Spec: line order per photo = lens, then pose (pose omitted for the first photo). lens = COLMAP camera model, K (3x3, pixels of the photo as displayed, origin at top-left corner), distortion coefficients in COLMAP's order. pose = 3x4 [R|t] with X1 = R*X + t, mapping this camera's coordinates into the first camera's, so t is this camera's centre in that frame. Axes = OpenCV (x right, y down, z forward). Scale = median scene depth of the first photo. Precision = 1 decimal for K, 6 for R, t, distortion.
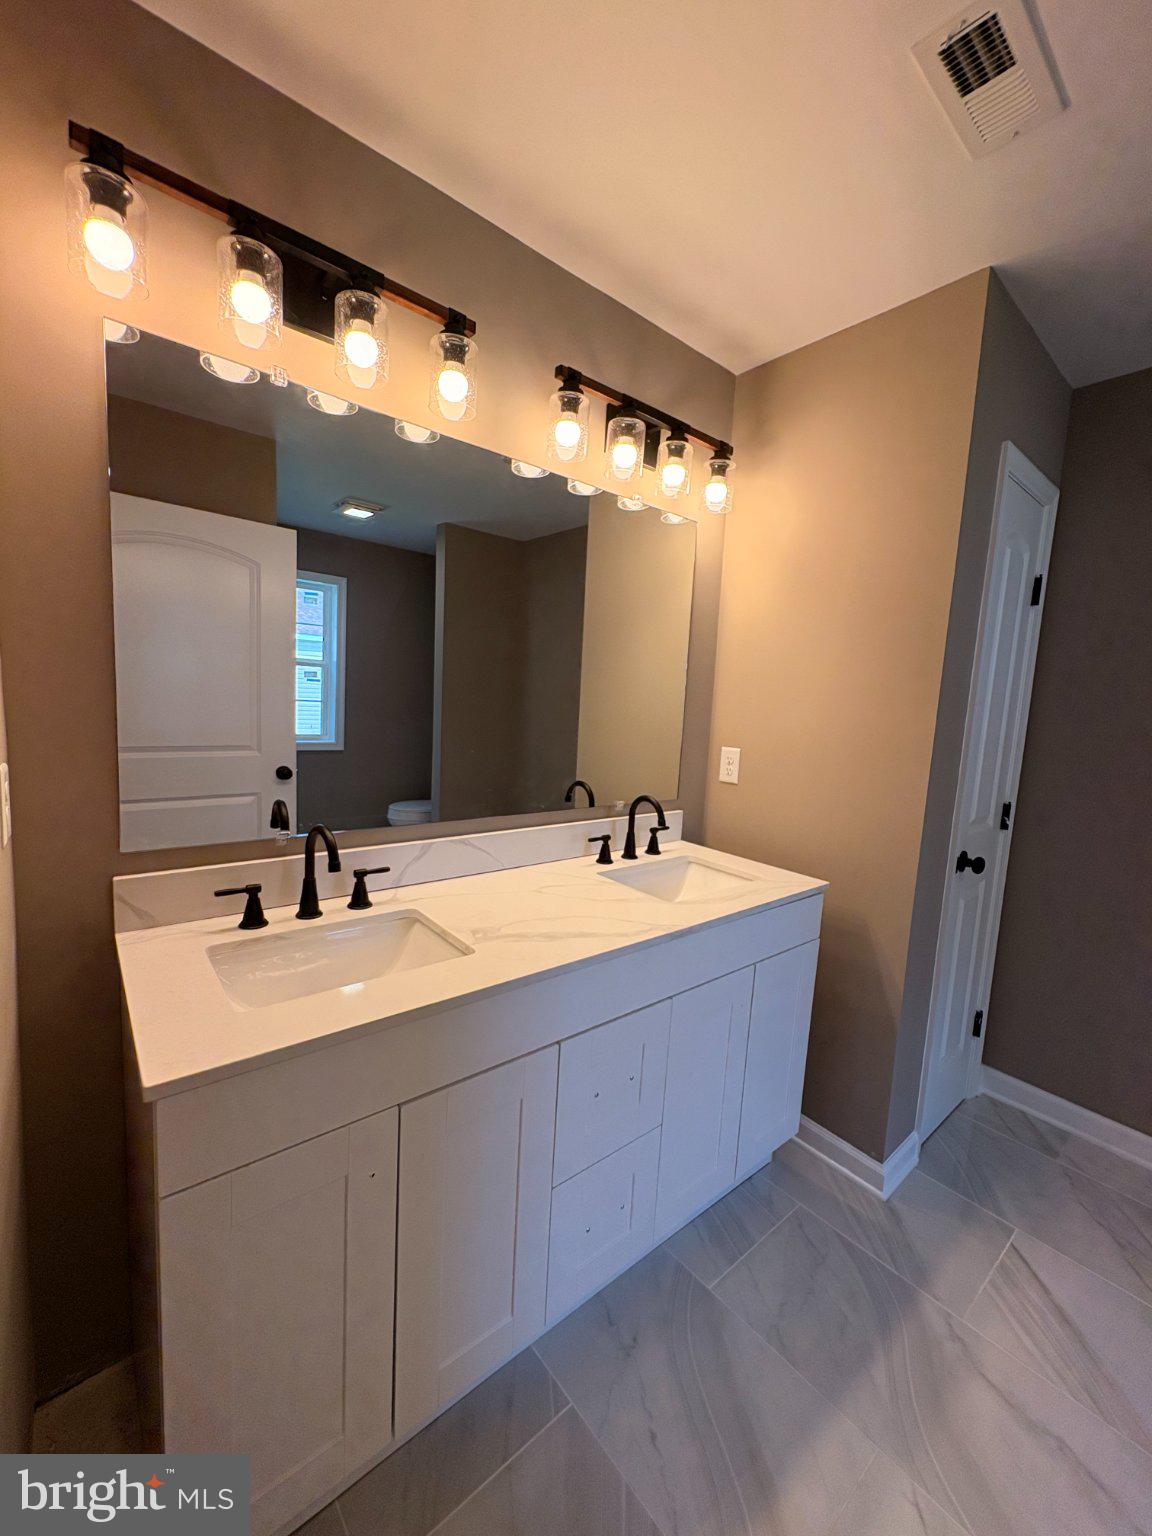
lens RADIAL K [[614.2, 0, 576.0], [0, 614.2, 768.0], [0, 0, 1]] dist [0.000125, 0.000709]
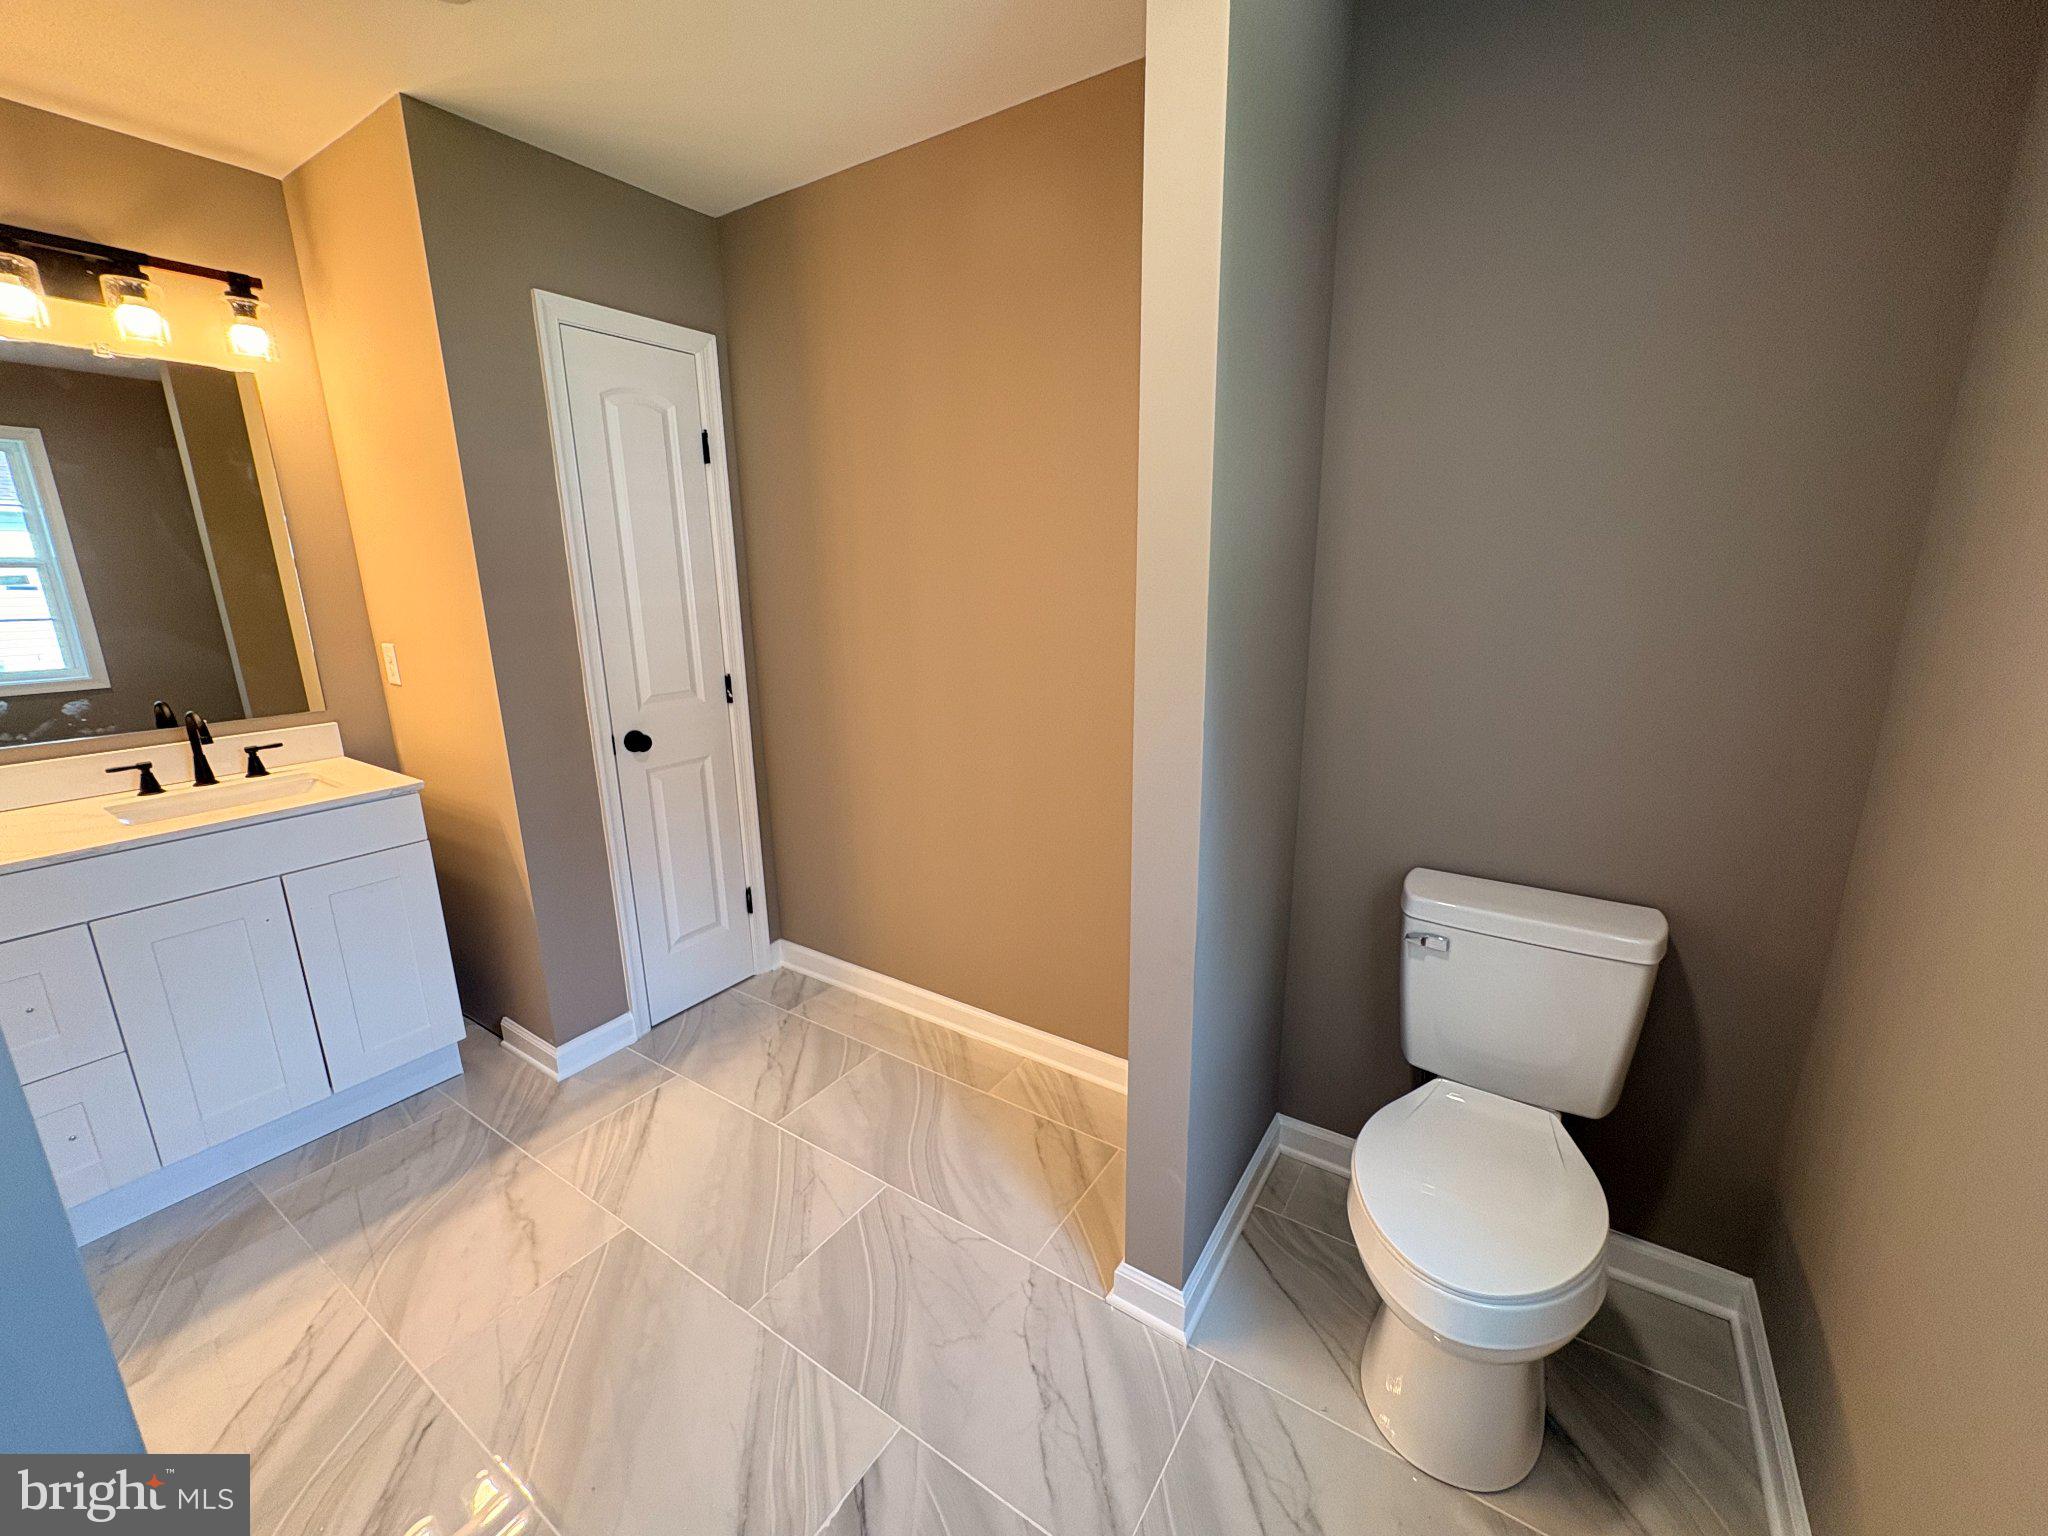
lens RADIAL K [[819.0, 0, 1022.3], [0, 819.0, 765.1], [0, 0, 1]] dist [0.000125, 0.000709]
pose [[0.957081, -0.133392, 0.257297, 1.040627], [0.099630, 0.985110, 0.140117, 0.082935], [-0.272156, -0.108469, 0.956120, -0.487487]]
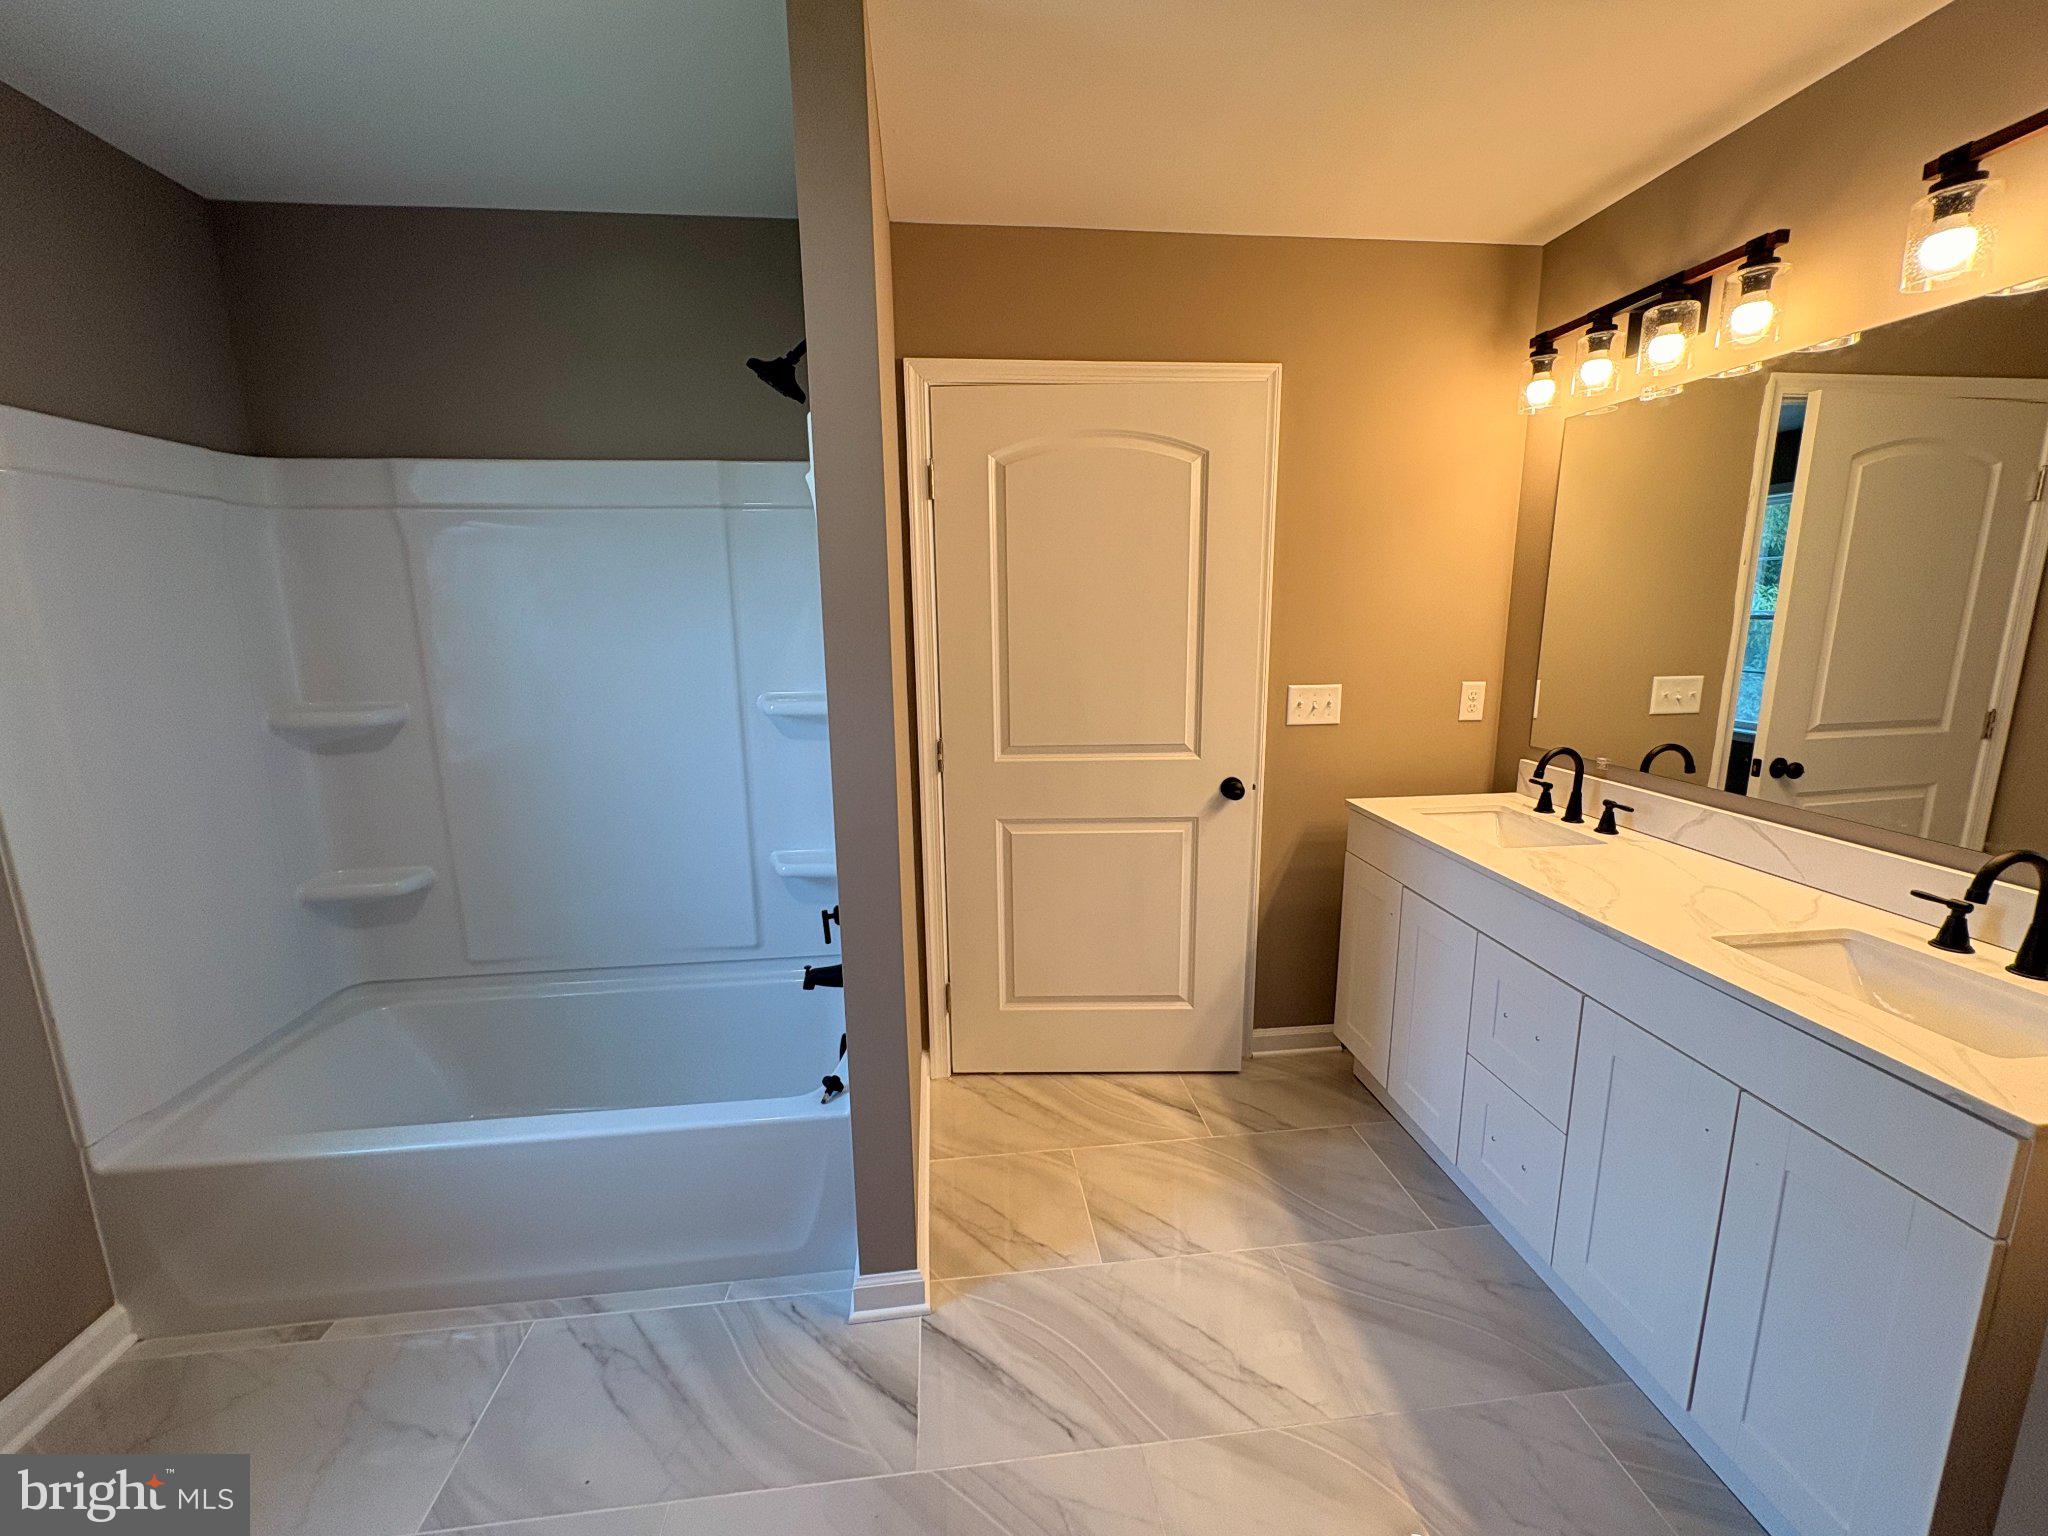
lens RADIAL K [[819.0, 0, 1022.3], [0, 819.0, 765.1], [0, 0, 1]] dist [0.000125, 0.000709]
pose [[-0.557455, 0.114199, -0.822316, 1.268716], [-0.113951, 0.970595, 0.212040, -0.082587], [0.822350, 0.211907, -0.528049, 0.742701]]
